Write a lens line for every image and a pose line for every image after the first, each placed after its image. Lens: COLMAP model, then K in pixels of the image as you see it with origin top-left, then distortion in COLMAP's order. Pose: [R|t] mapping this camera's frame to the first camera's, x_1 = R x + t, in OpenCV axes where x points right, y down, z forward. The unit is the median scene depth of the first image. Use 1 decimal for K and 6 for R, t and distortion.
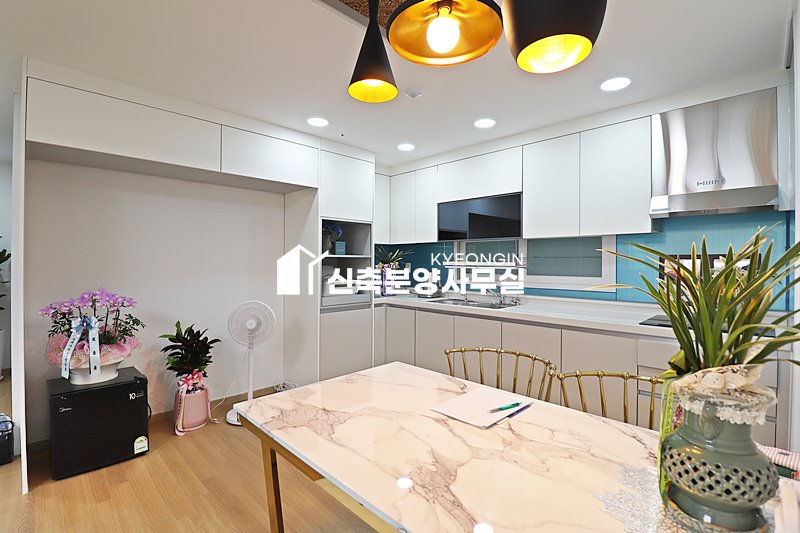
lens RADIAL K [[372.1, 0, 396.1], [0, 372.1, 260.3], [0, 0, 1]] dist [-0.005067, -0.001120]
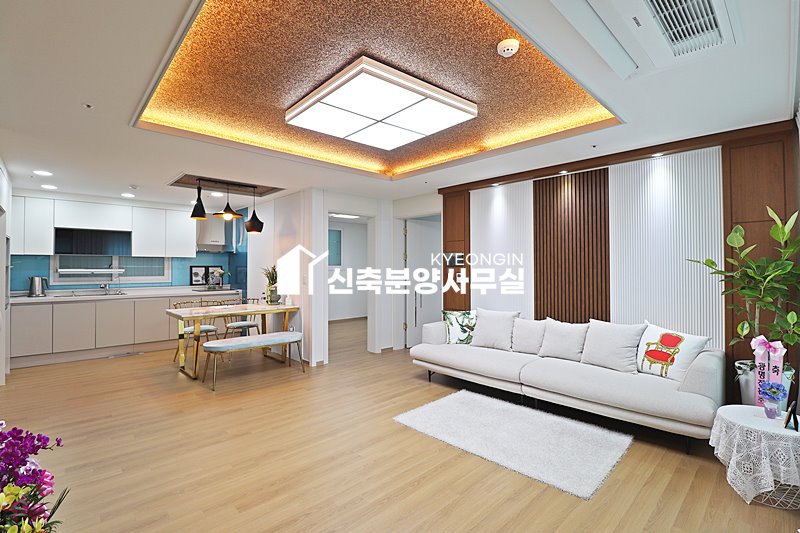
lens RADIAL K [[372.1, 0, 396.4], [0, 372.1, 264.5], [0, 0, 1]] dist [-0.005067, -0.001120]
pose [[0.022369, 0.000729, 0.999750, -1.583852], [-0.006711, 0.999977, -0.000579, -0.029026], [-0.999727, -0.006696, 0.022373, -0.393822]]
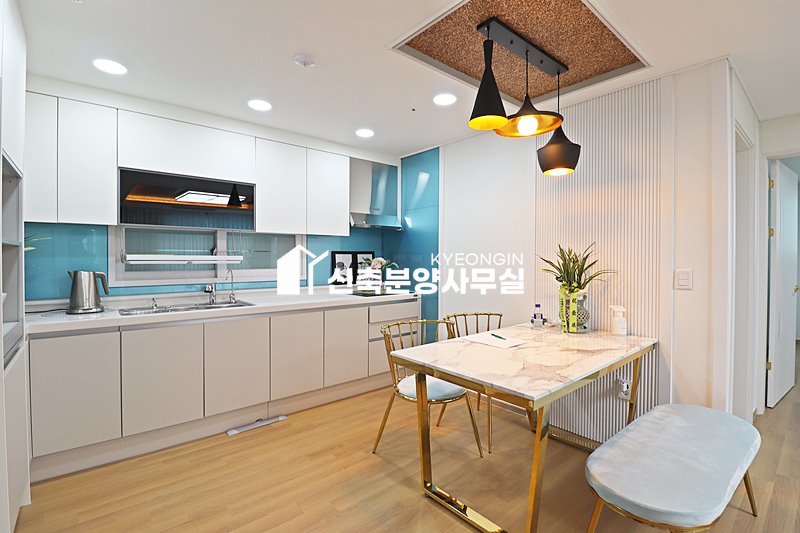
lens RADIAL K [[372.1, 0, 404.1], [0, 372.1, 260.3], [0, 0, 1]] dist [-0.005067, -0.001120]
pose [[0.073599, -0.011907, 0.997217, -0.652301], [-0.006834, 0.999899, 0.012443, 0.001745], [-0.997264, -0.007730, 0.073511, 0.565524]]
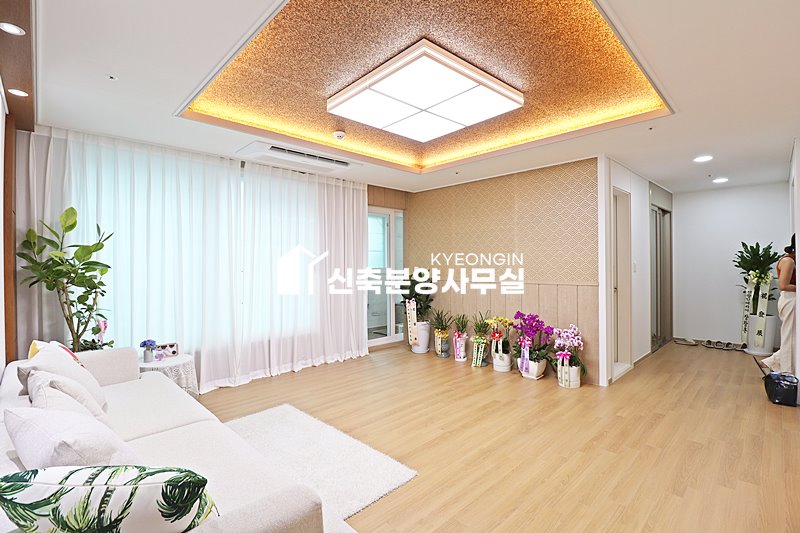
lens RADIAL K [[372.1, 0, 394.6], [0, 372.1, 265.2], [0, 0, 1]] dist [-0.005067, -0.001120]
pose [[-0.012040, -0.002247, -0.999925, 0.248363], [0.014352, 0.999894, -0.002420, -0.004883], [0.999825, -0.014380, -0.012006, -0.395254]]
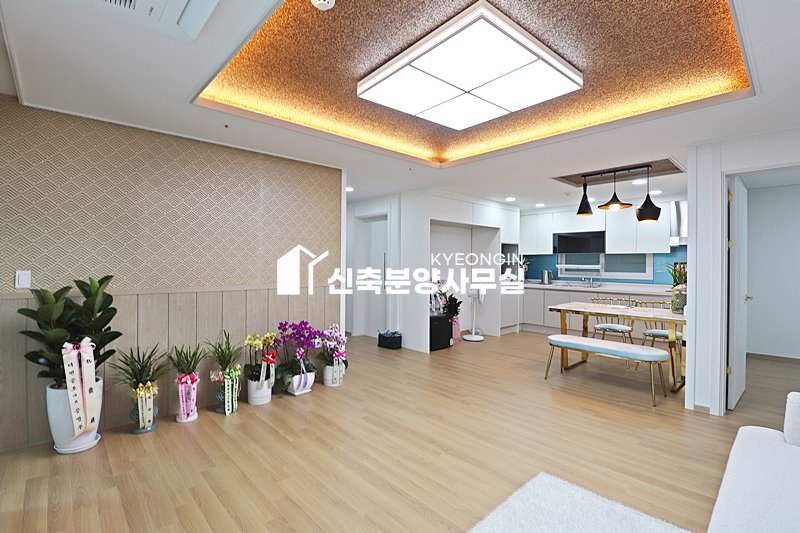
lens RADIAL K [[372.1, 0, 398.4], [0, 372.1, 266.0], [0, 0, 1]] dist [-0.005067, -0.001120]
pose [[0.999604, 0.001916, -0.028088, -0.786523], [-0.001461, 0.999868, 0.016193, -0.025787], [0.028115, -0.016146, 0.999474, -1.135862]]
